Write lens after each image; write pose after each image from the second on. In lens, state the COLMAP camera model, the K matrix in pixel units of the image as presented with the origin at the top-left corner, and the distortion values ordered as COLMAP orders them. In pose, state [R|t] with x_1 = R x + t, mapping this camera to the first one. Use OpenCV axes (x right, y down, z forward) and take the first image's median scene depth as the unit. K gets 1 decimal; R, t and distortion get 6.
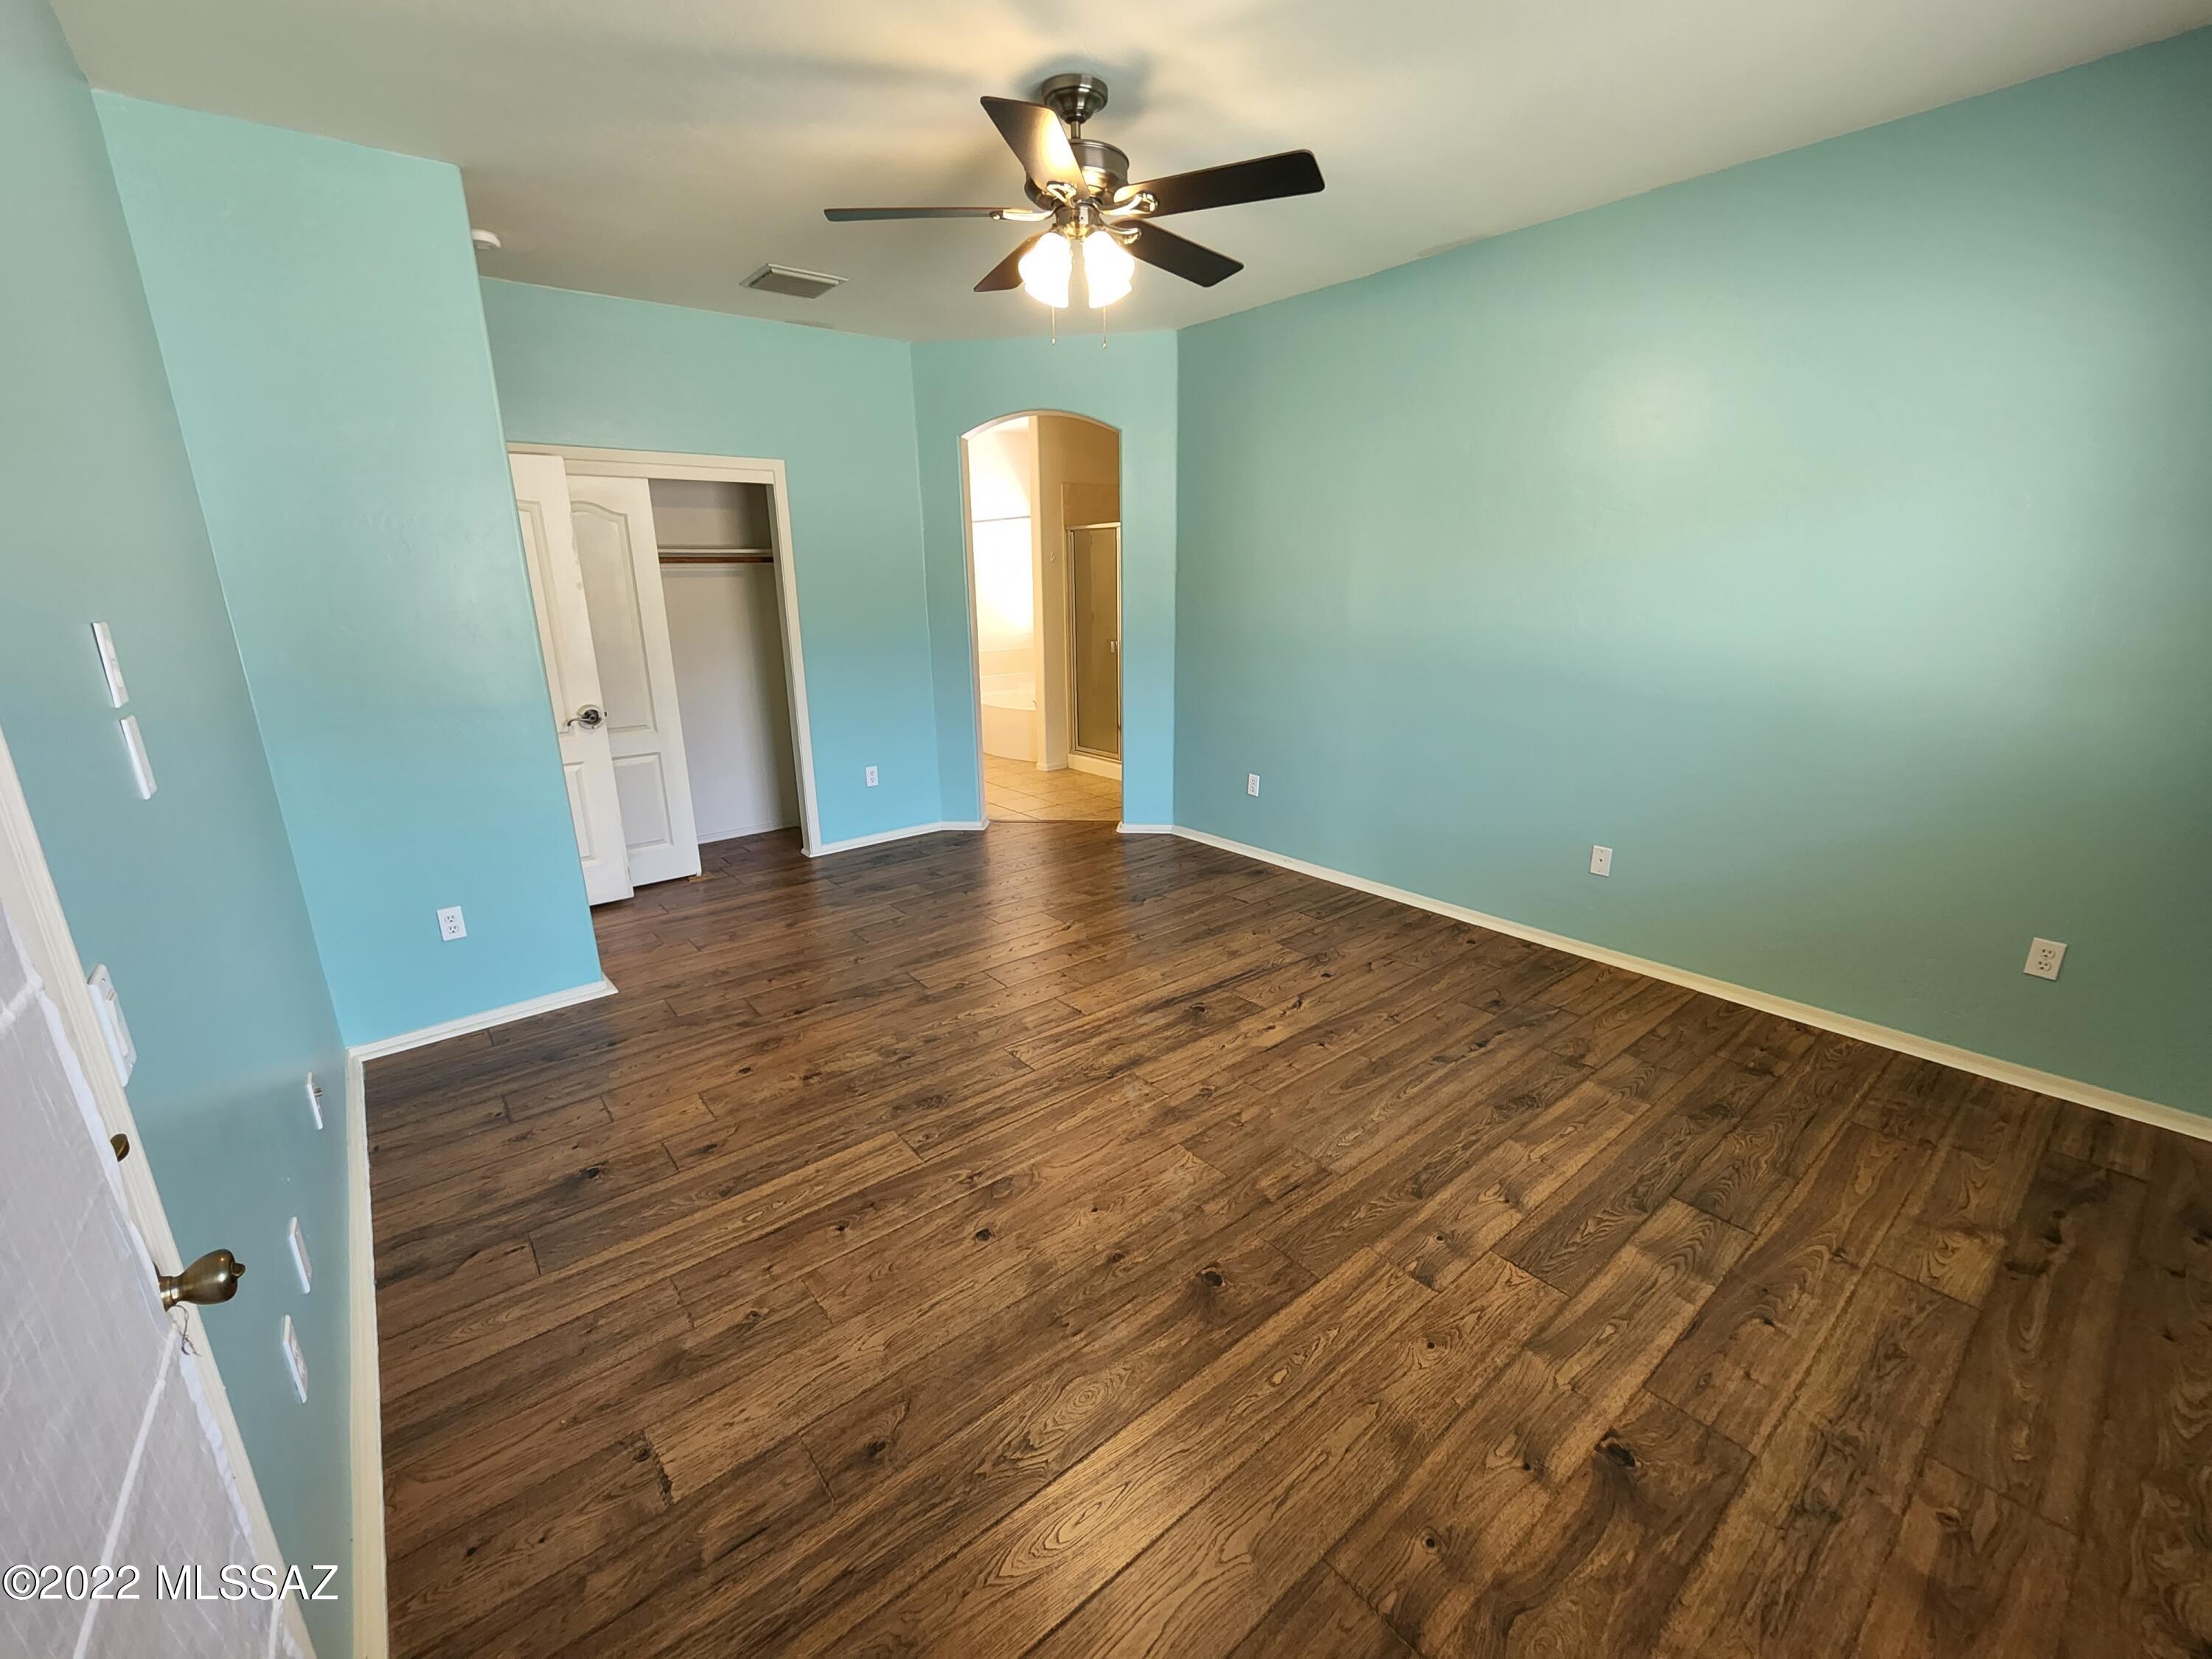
lens RADIAL K [[911.8, 0, 1099.6], [0, 911.8, 827.4], [0, 0, 1]] dist [-0.004974, 0.000154]
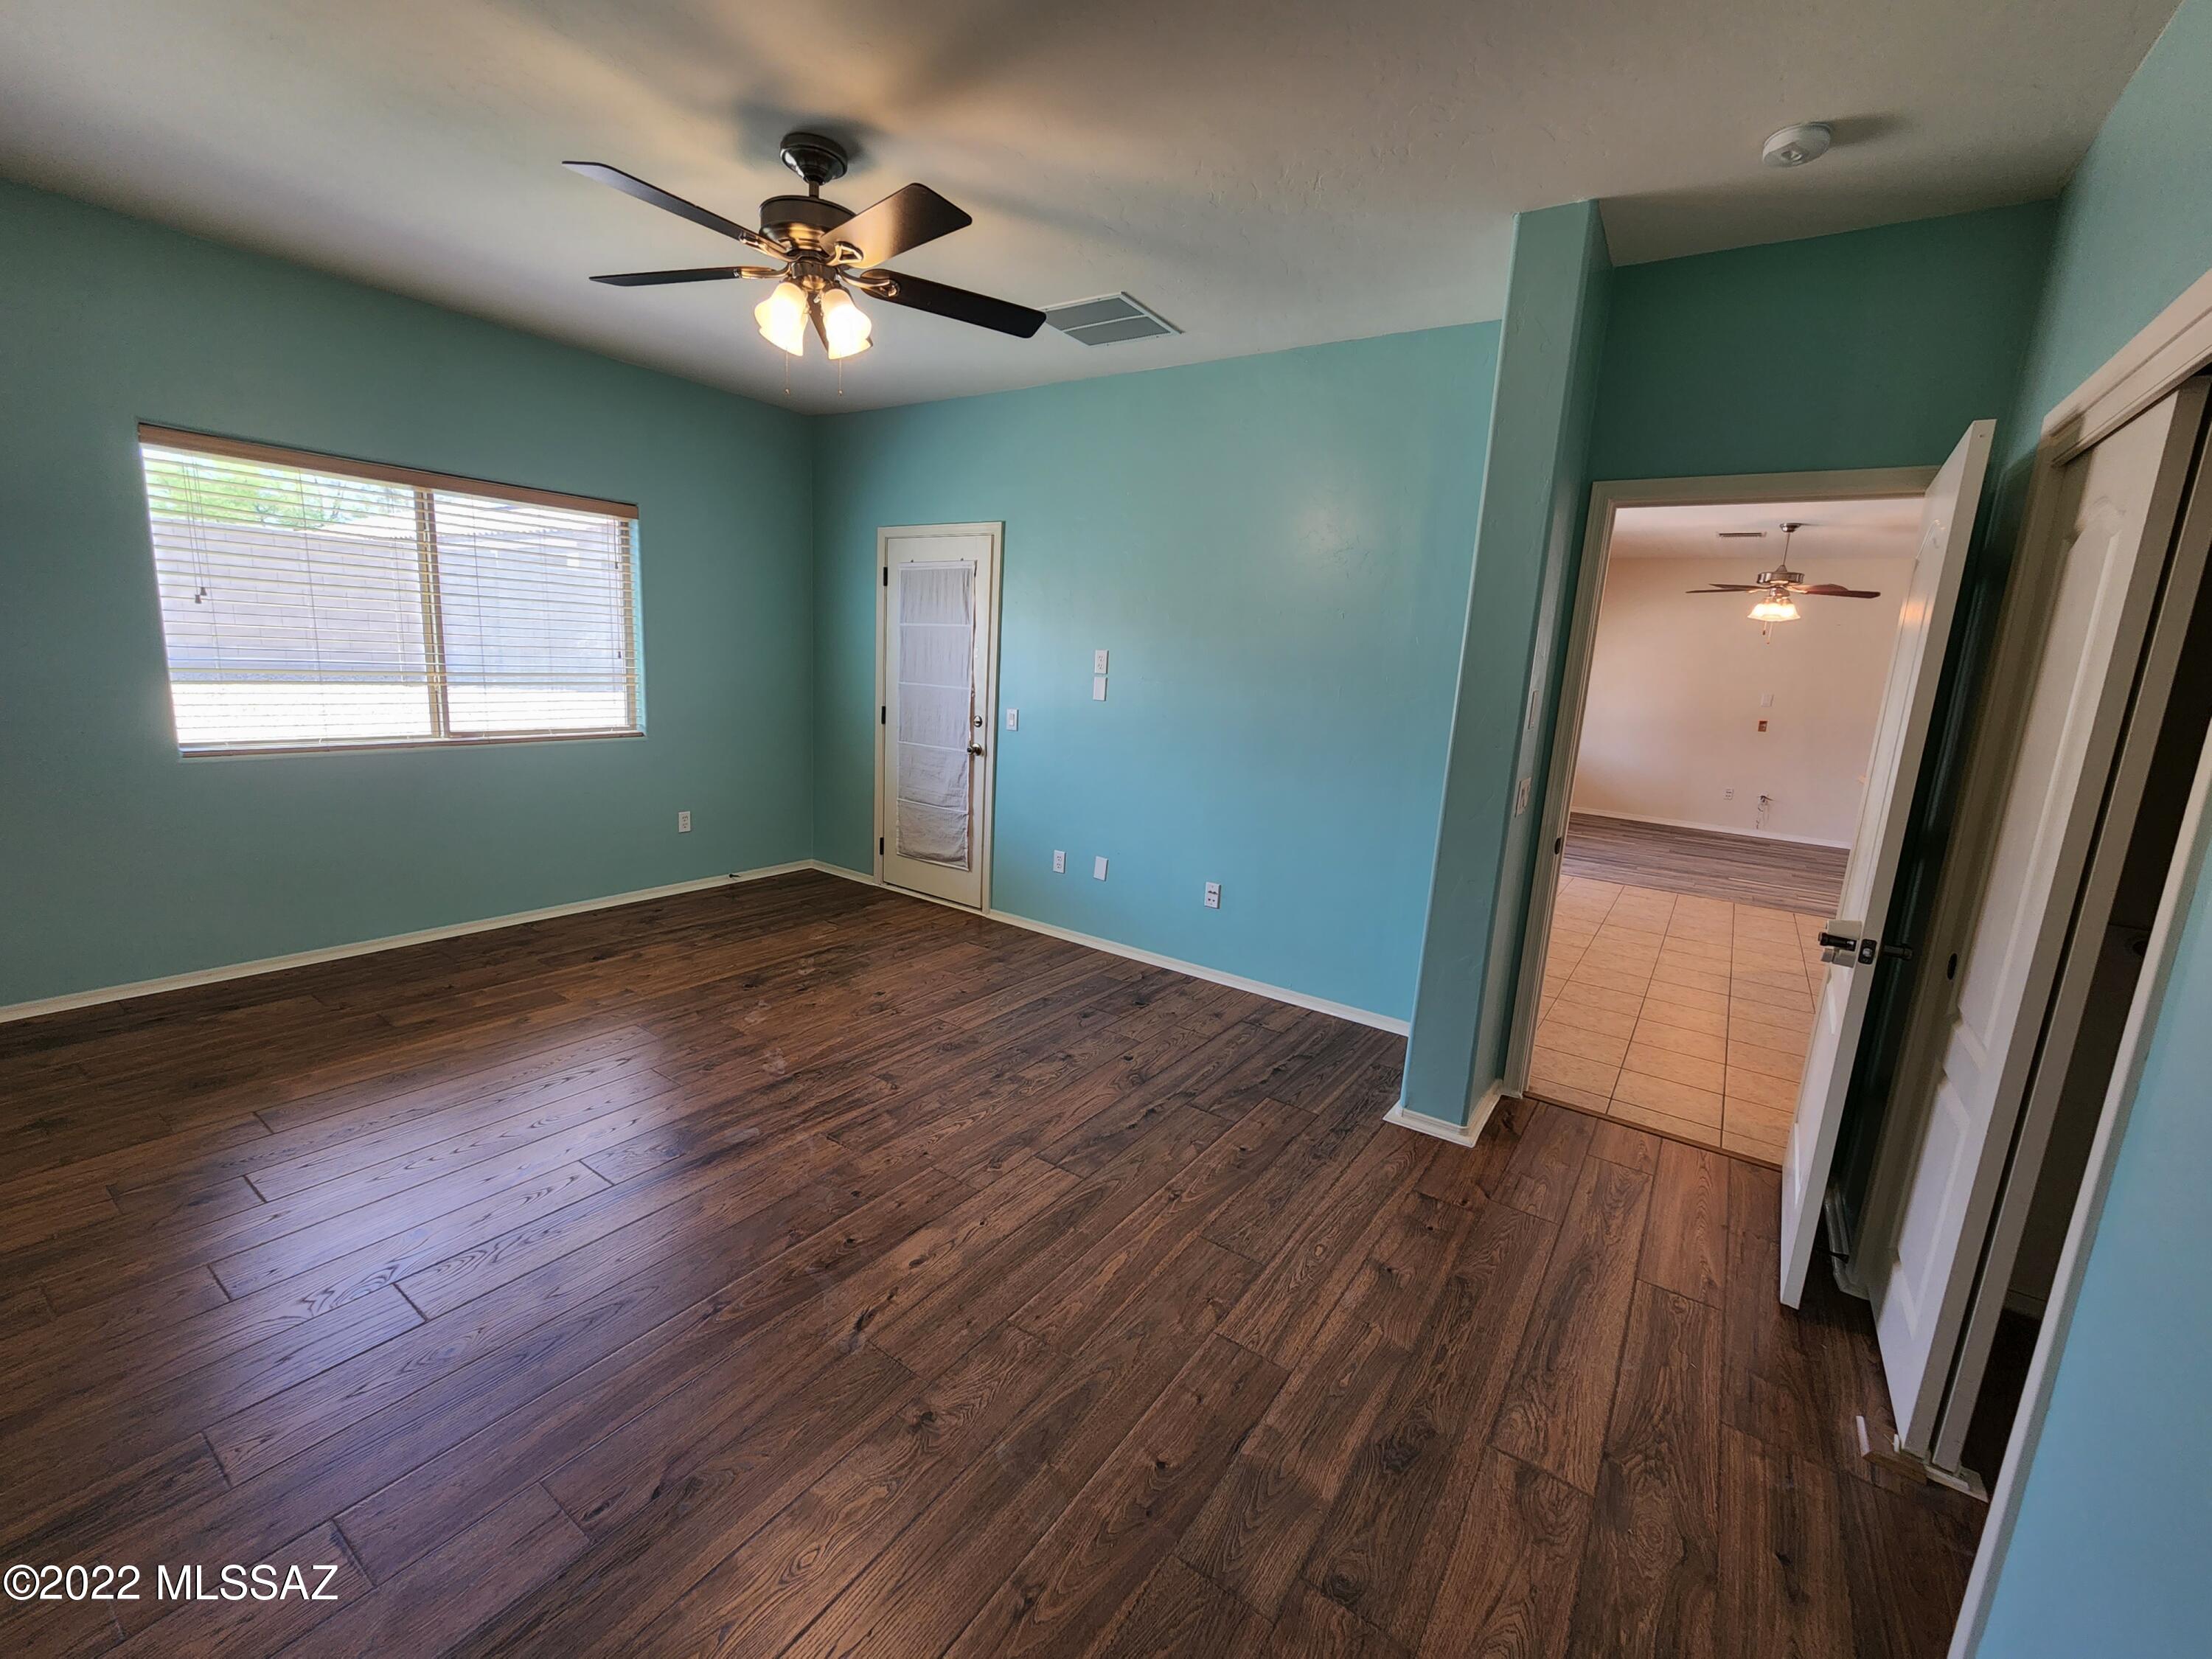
lens RADIAL K [[911.8, 0, 1096.5], [0, 911.8, 832.4], [0, 0, 1]] dist [-0.004974, 0.000154]
pose [[-0.960537, 0.012352, -0.277876, -0.031425], [-0.117178, 0.888068, 0.444527, -0.487769], [0.252264, 0.459545, -0.851576, 1.807097]]
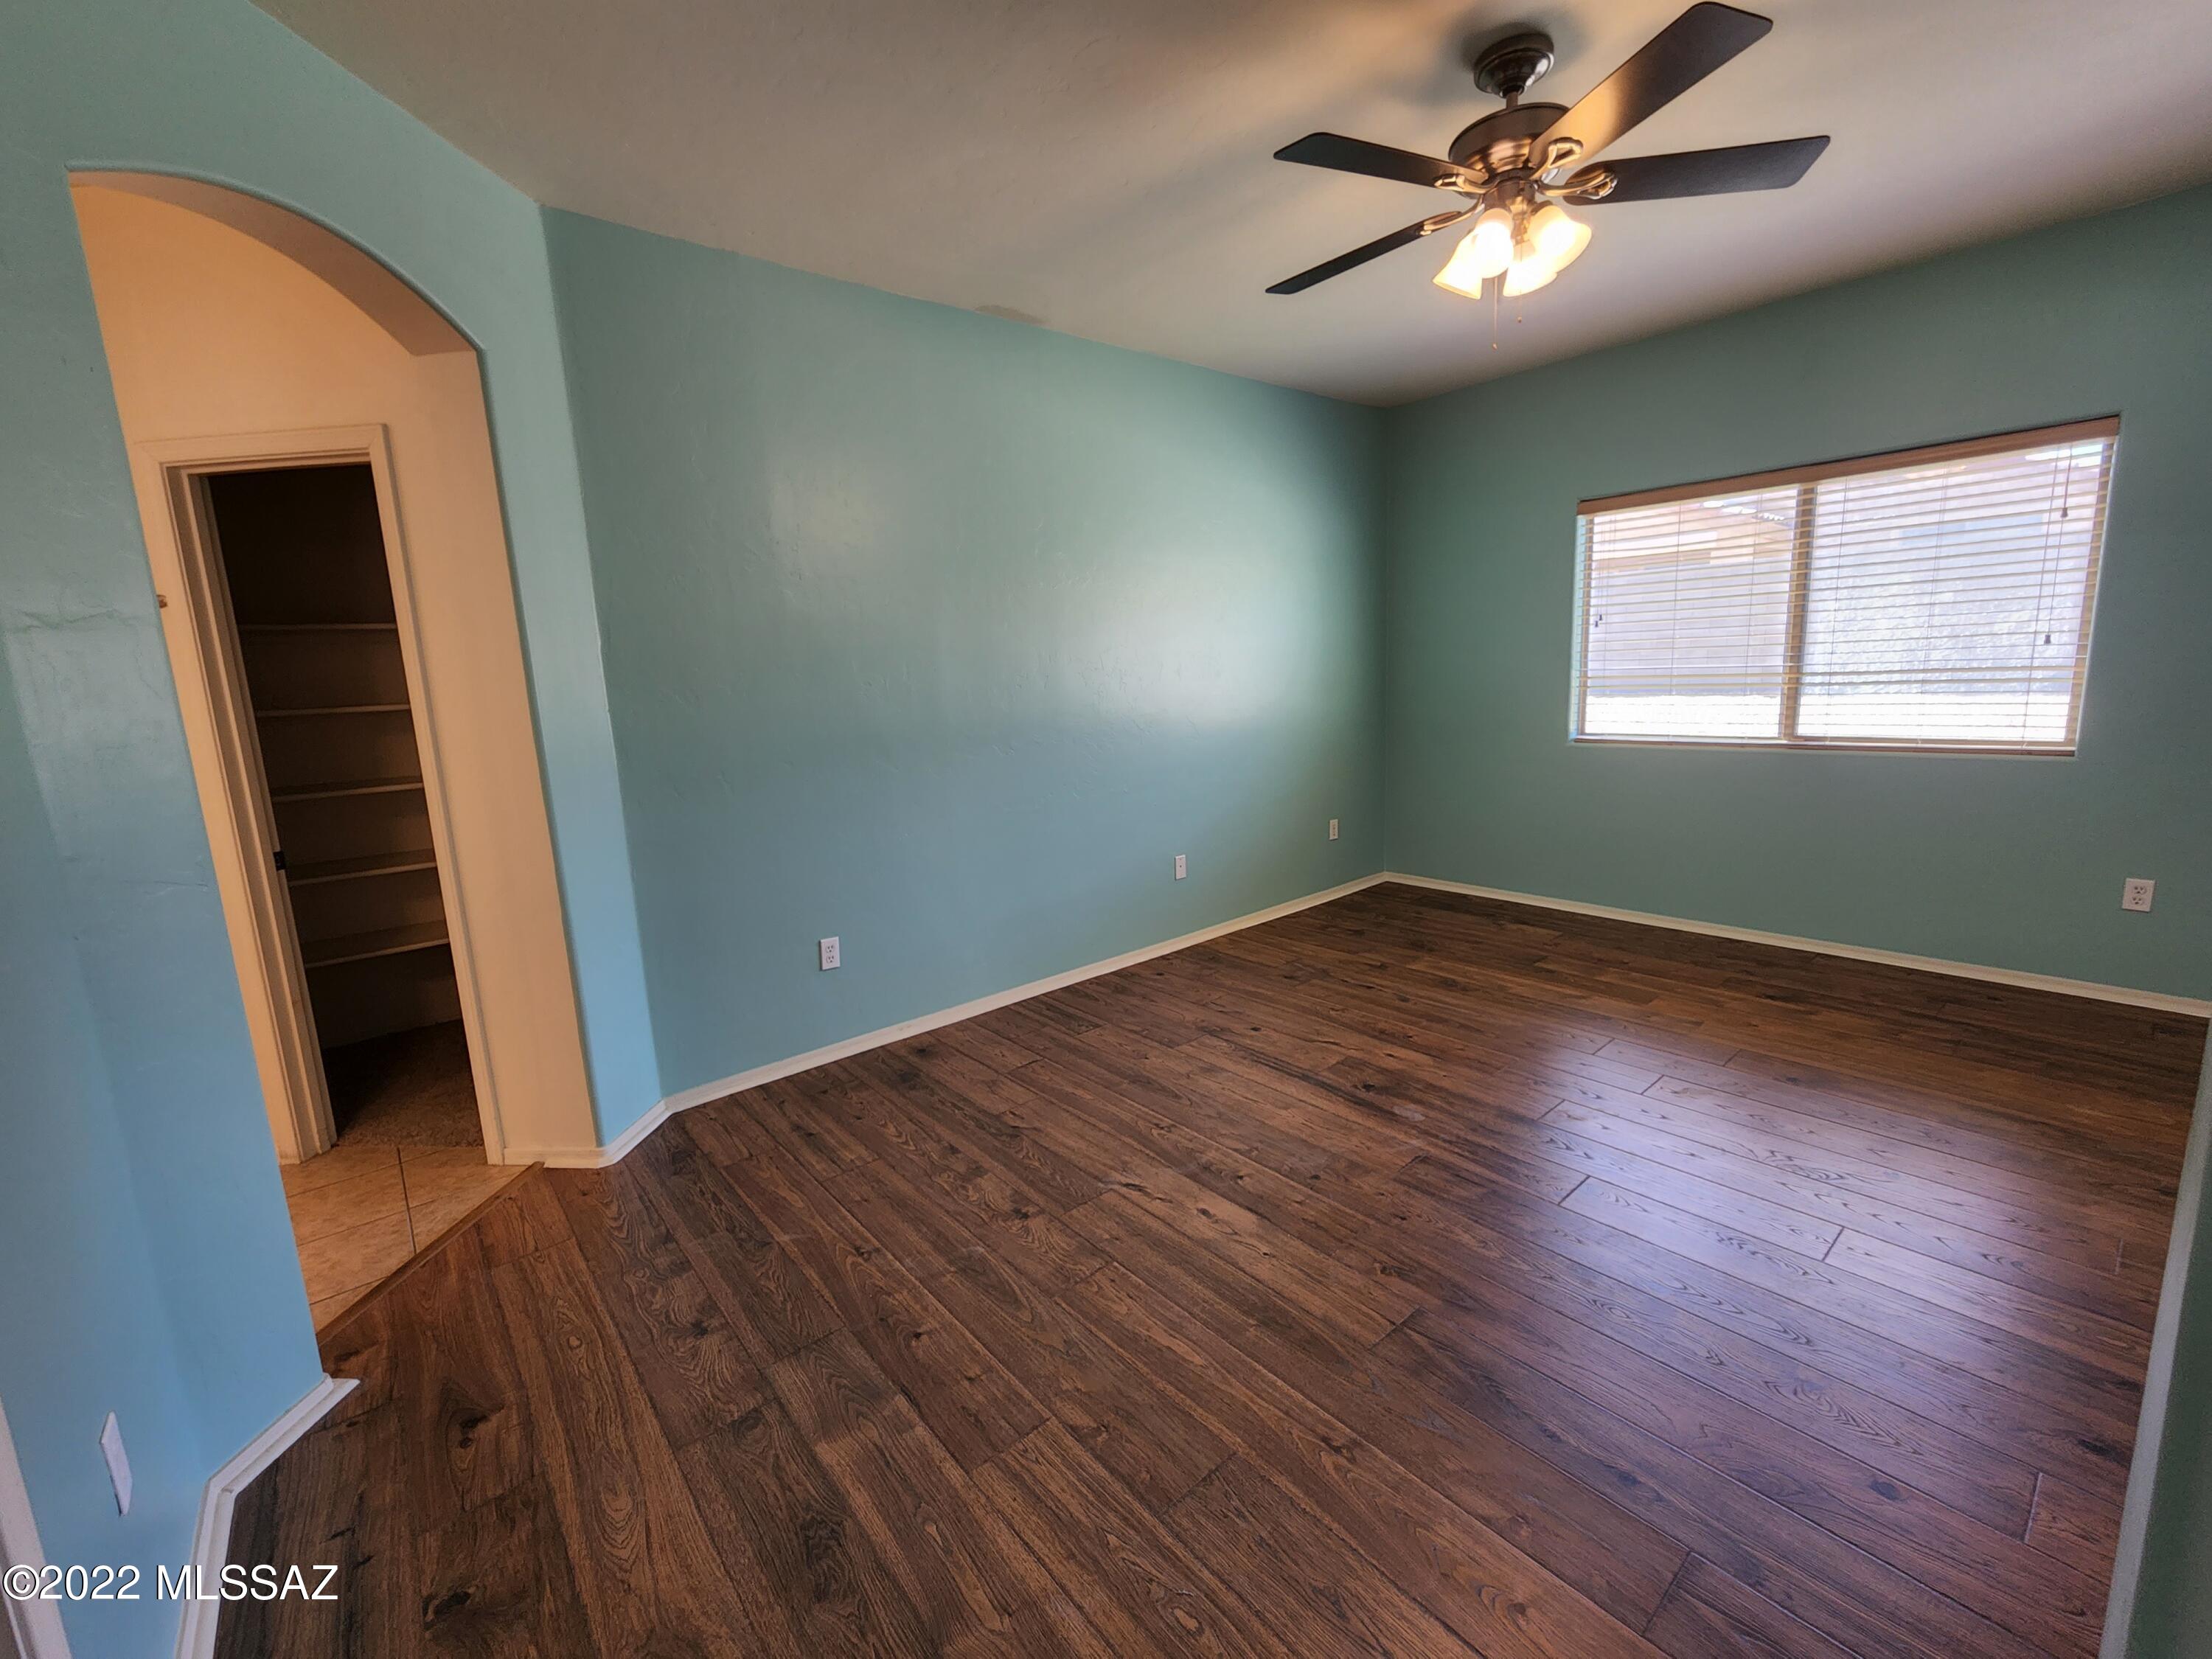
lens RADIAL K [[911.8, 0, 1100.9], [0, 911.8, 832.2], [0, 0, 1]] dist [-0.004974, 0.000154]
pose [[-0.013229, -0.163104, 0.986520, -0.807003], [0.317111, 0.934993, 0.158837, -0.288614], [-0.948296, 0.314937, 0.039353, 1.253035]]
